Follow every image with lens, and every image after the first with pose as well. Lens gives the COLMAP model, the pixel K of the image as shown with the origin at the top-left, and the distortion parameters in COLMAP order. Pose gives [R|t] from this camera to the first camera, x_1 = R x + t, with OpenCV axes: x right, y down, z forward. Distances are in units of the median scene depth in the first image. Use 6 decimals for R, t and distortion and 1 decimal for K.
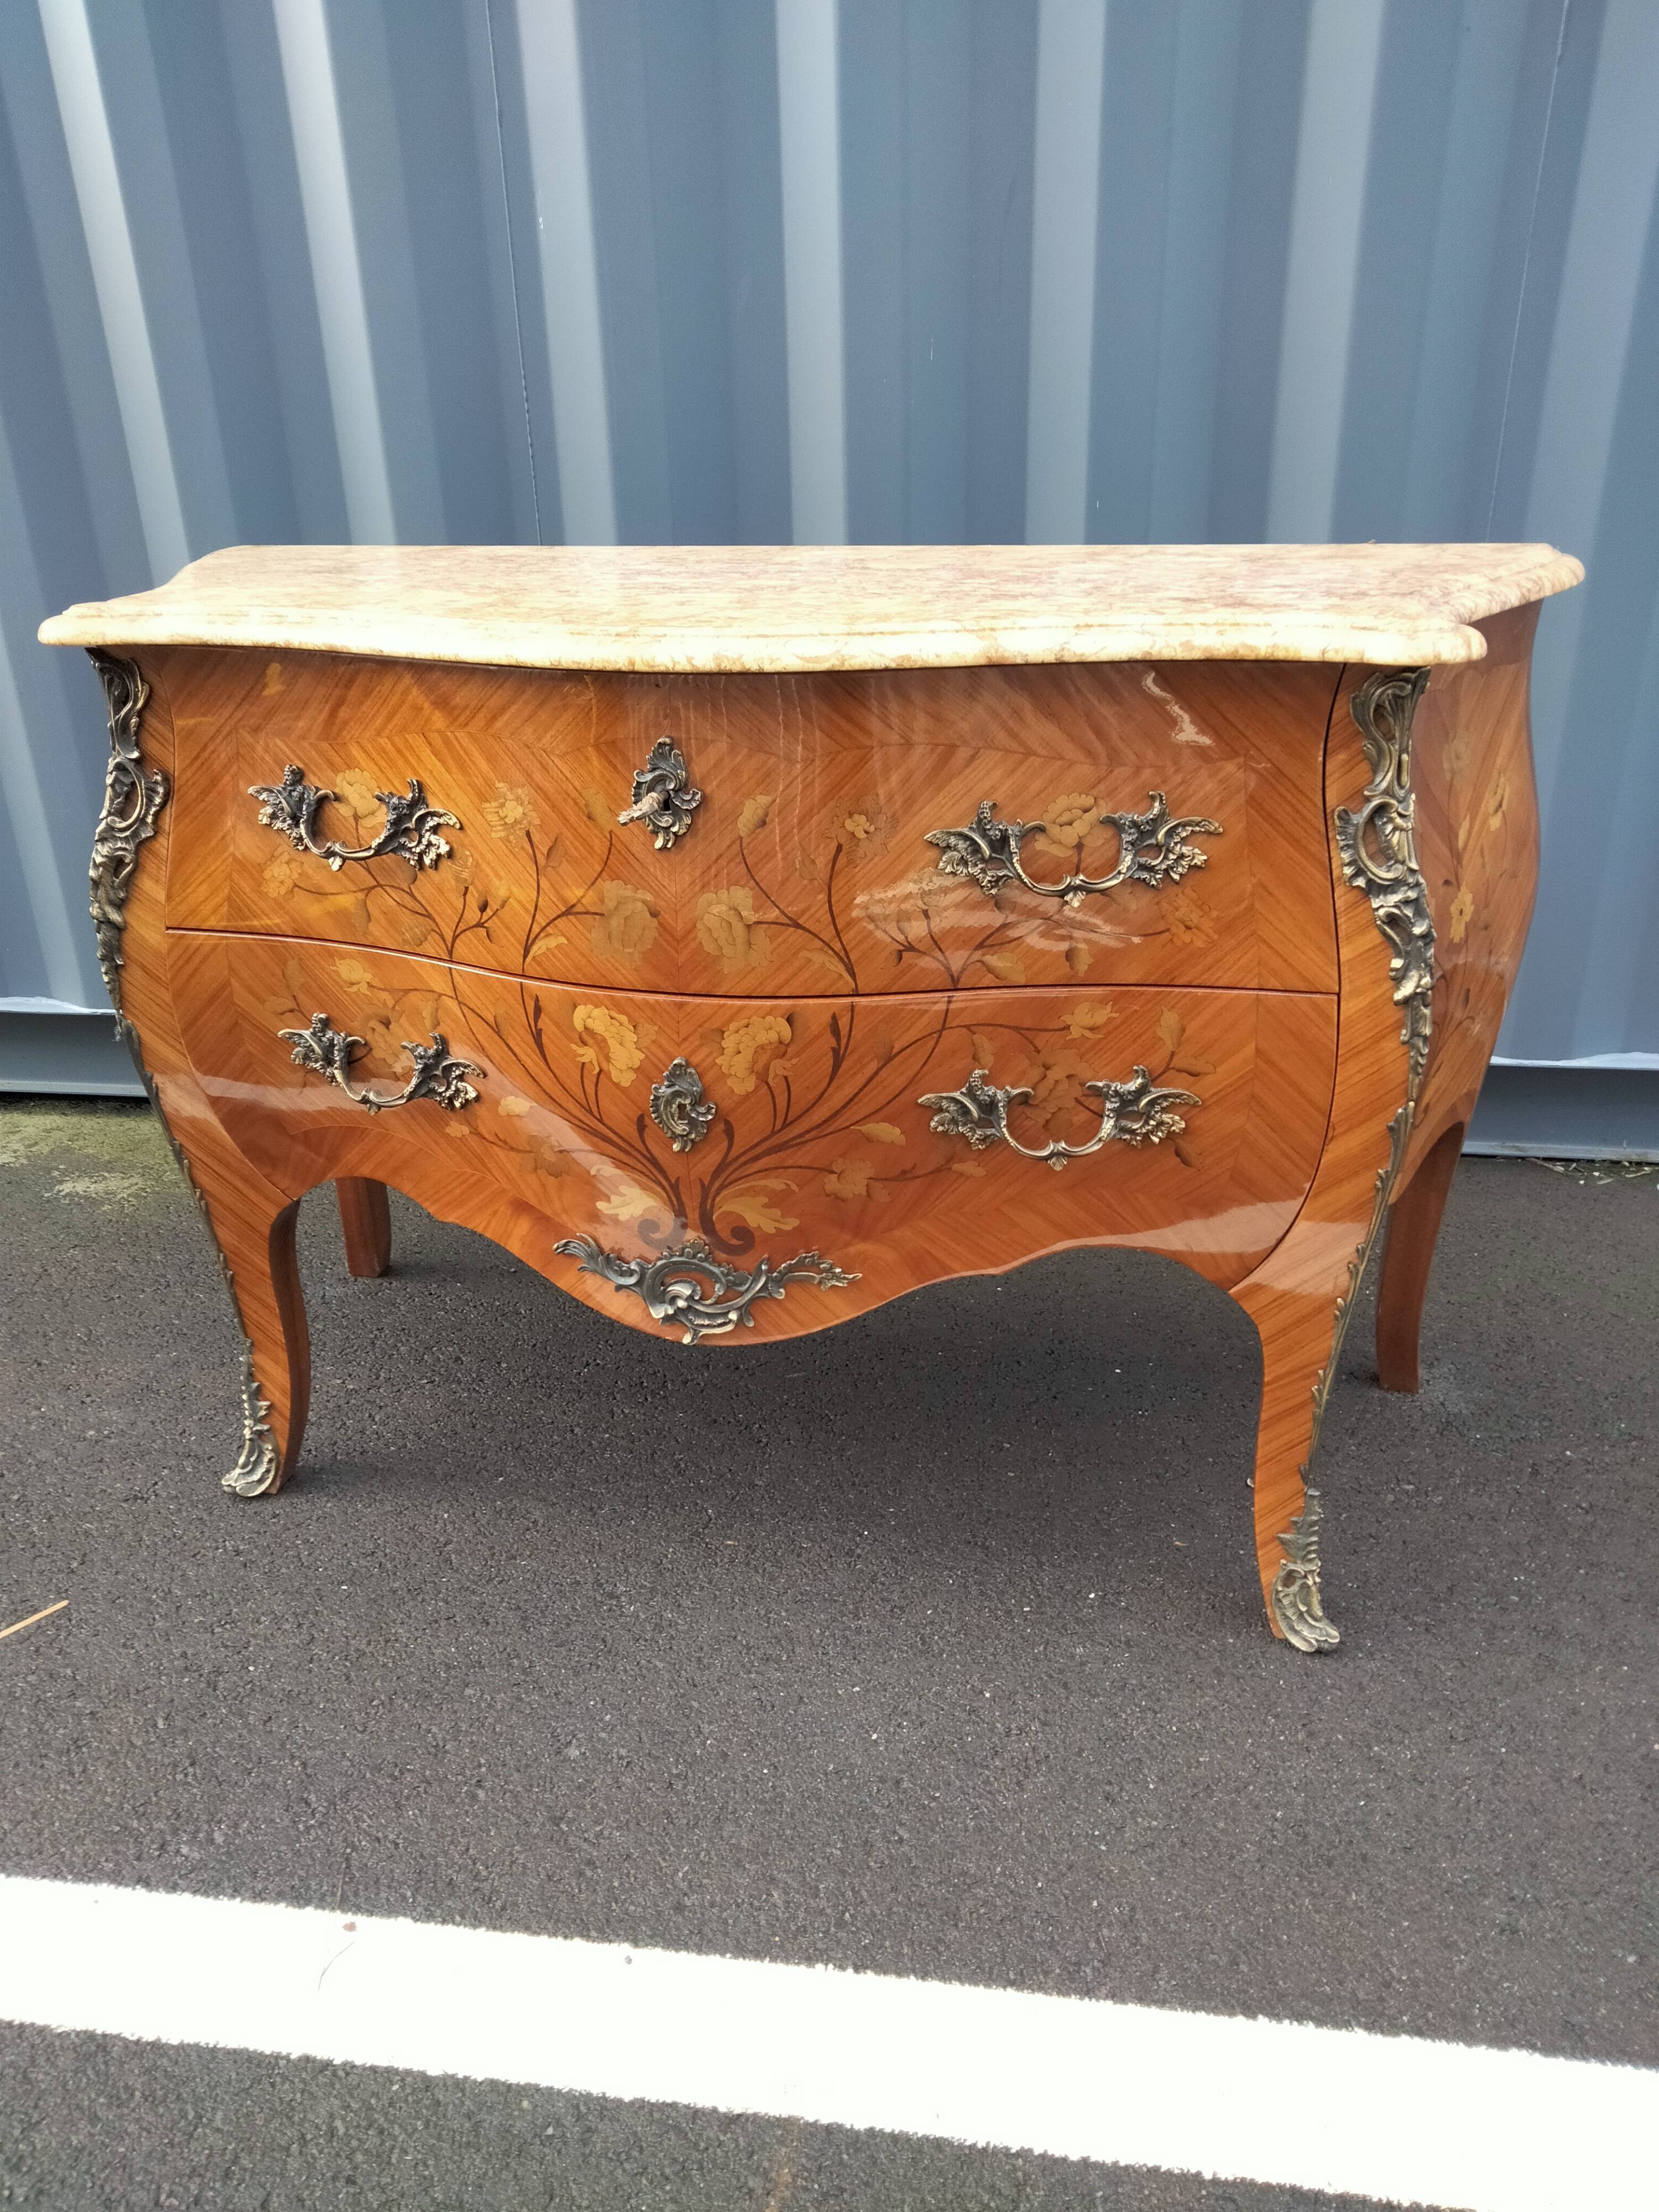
lens RADIAL K [[1649.3, 0, 838.4], [0, 1649.3, 1099.3], [0, 0, 1]] dist [0.006266, 0.018547]
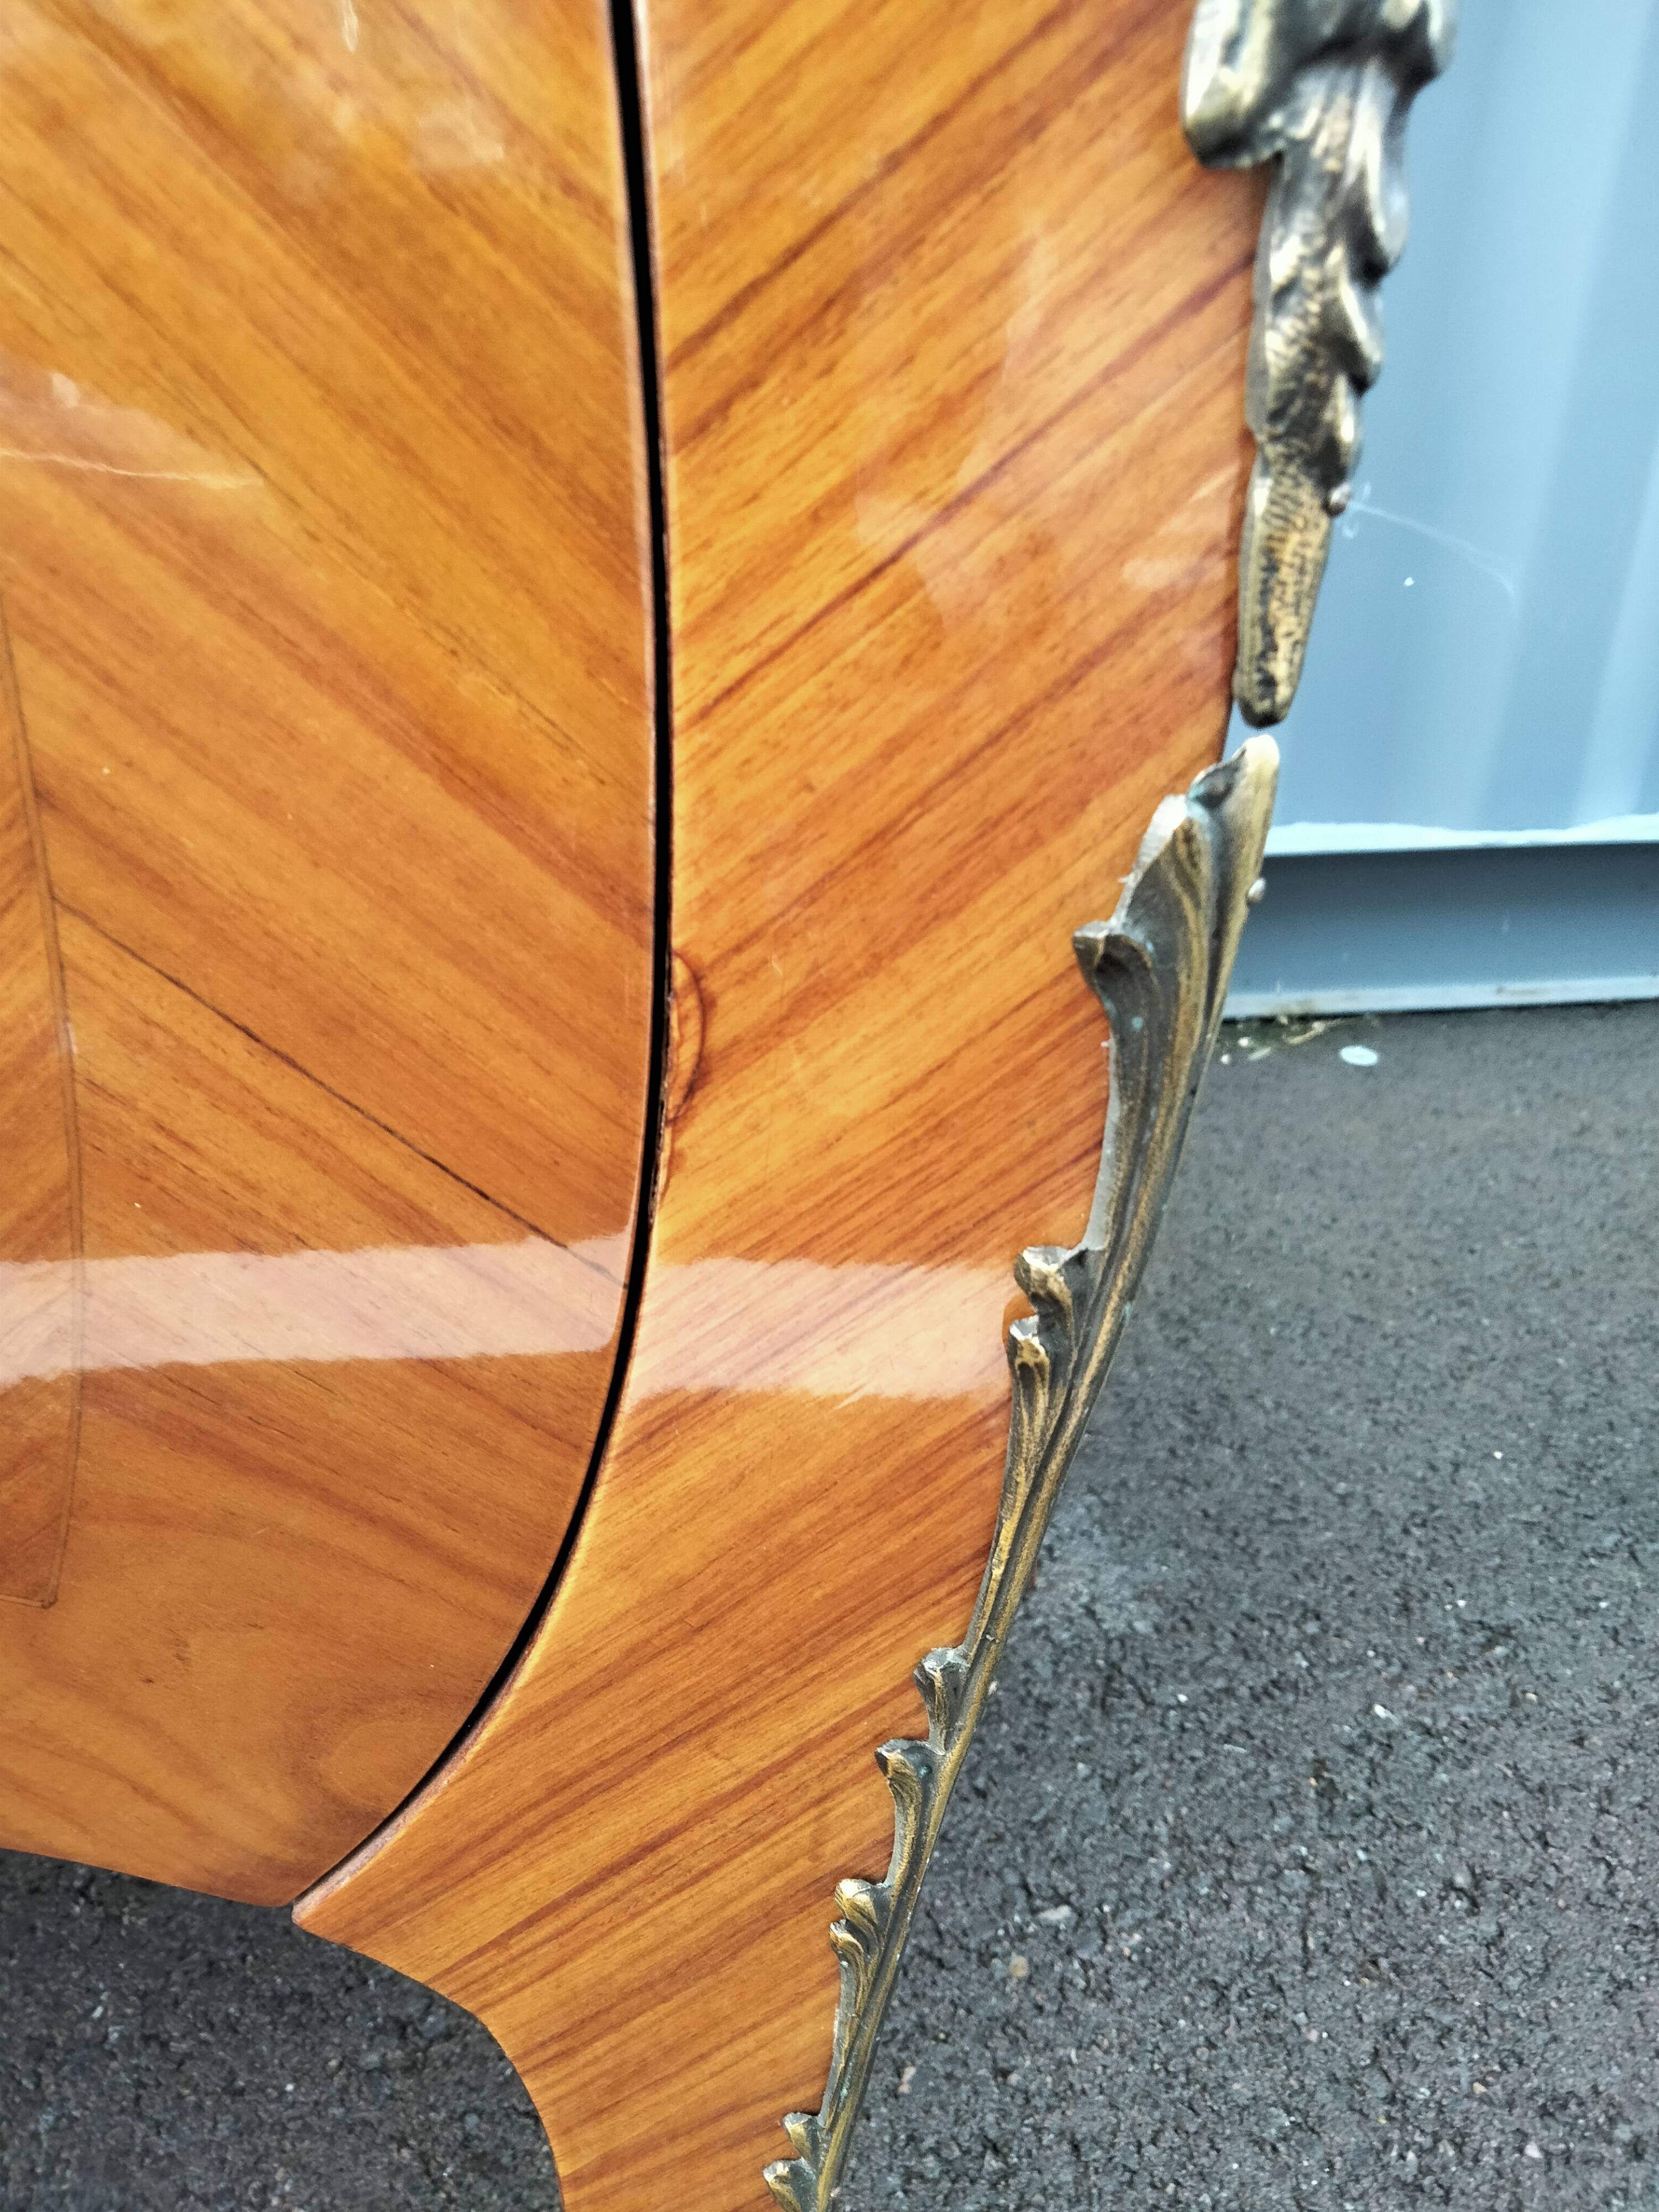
lens RADIAL K [[1649.3, 0, 824.1], [0, 1649.3, 1111.8], [0, 0, 1]] dist [0.006266, 0.018547]
pose [[0.954912, -0.102585, 0.278604, 0.263454], [0.082660, 0.993167, 0.082378, 0.015735], [-0.285151, -0.055635, 0.956867, 0.844165]]
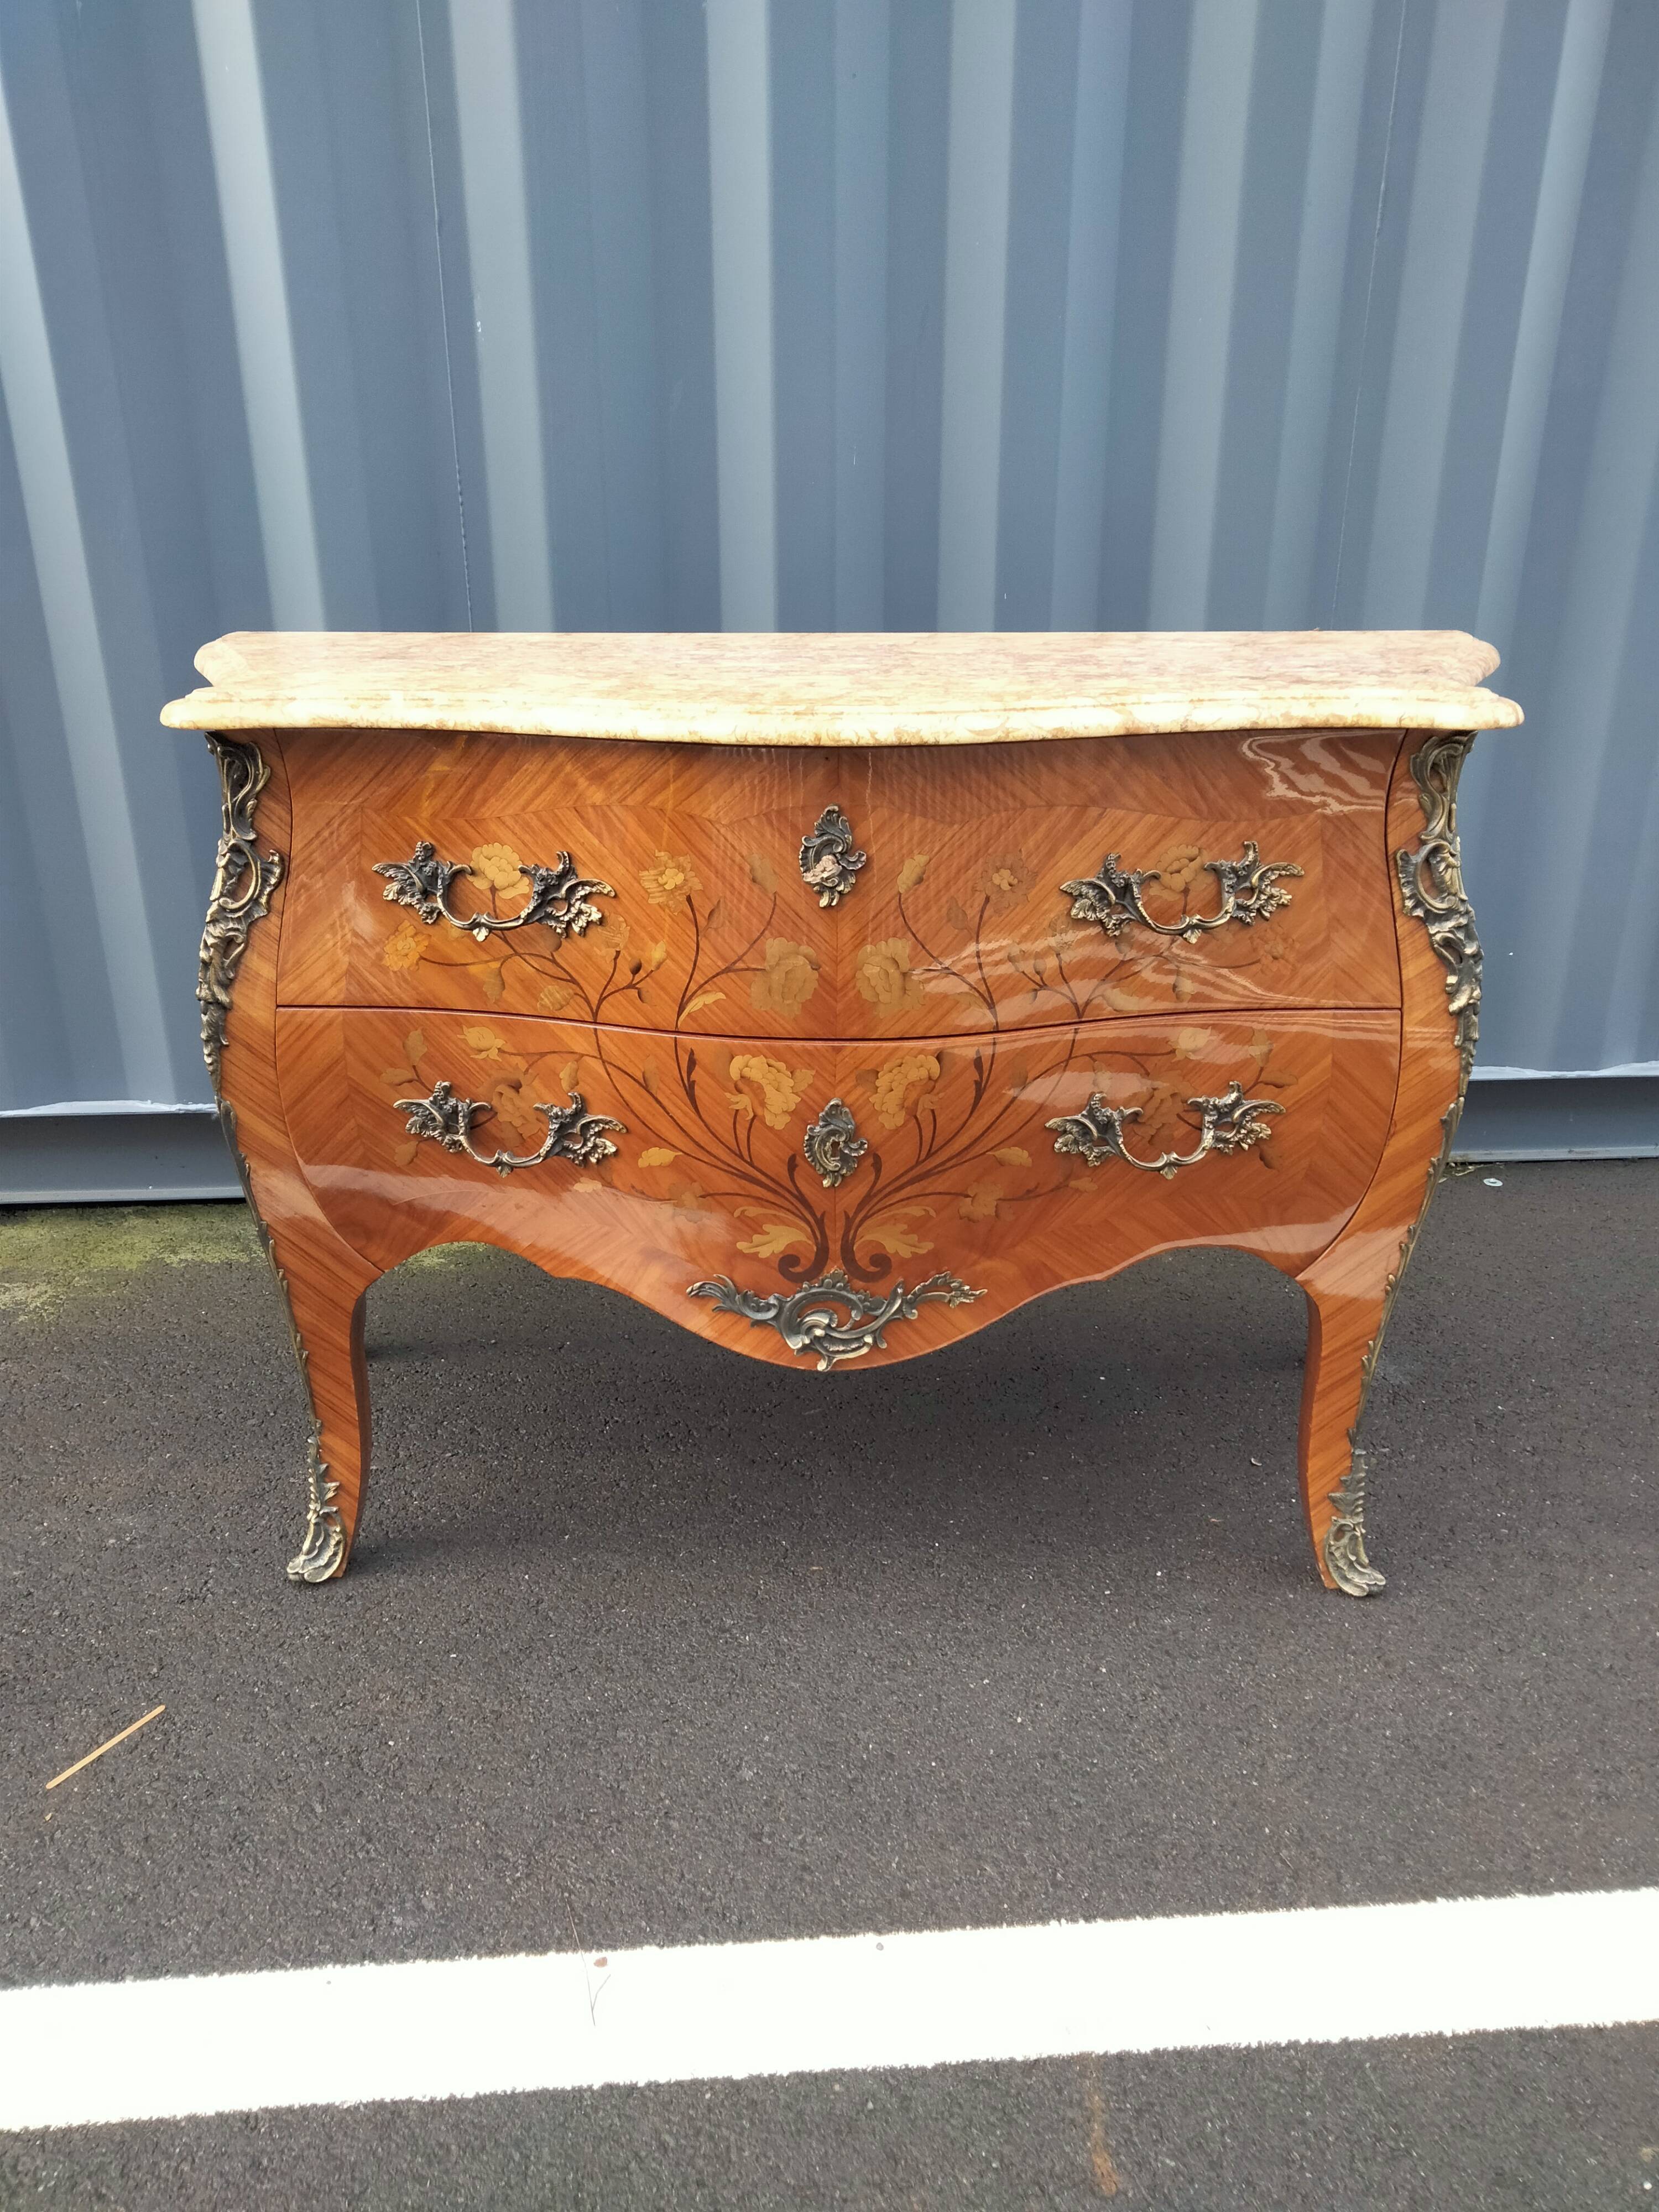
lens RADIAL K [[1649.3, 0, 828.0], [0, 1649.3, 1096.5], [0, 0, 1]] dist [0.006266, 0.018547]
pose [[0.976198, -0.058615, 0.208809, -0.322663], [0.068864, 0.996735, -0.042151, 0.018287], [-0.205656, 0.055527, 0.977048, -0.054648]]
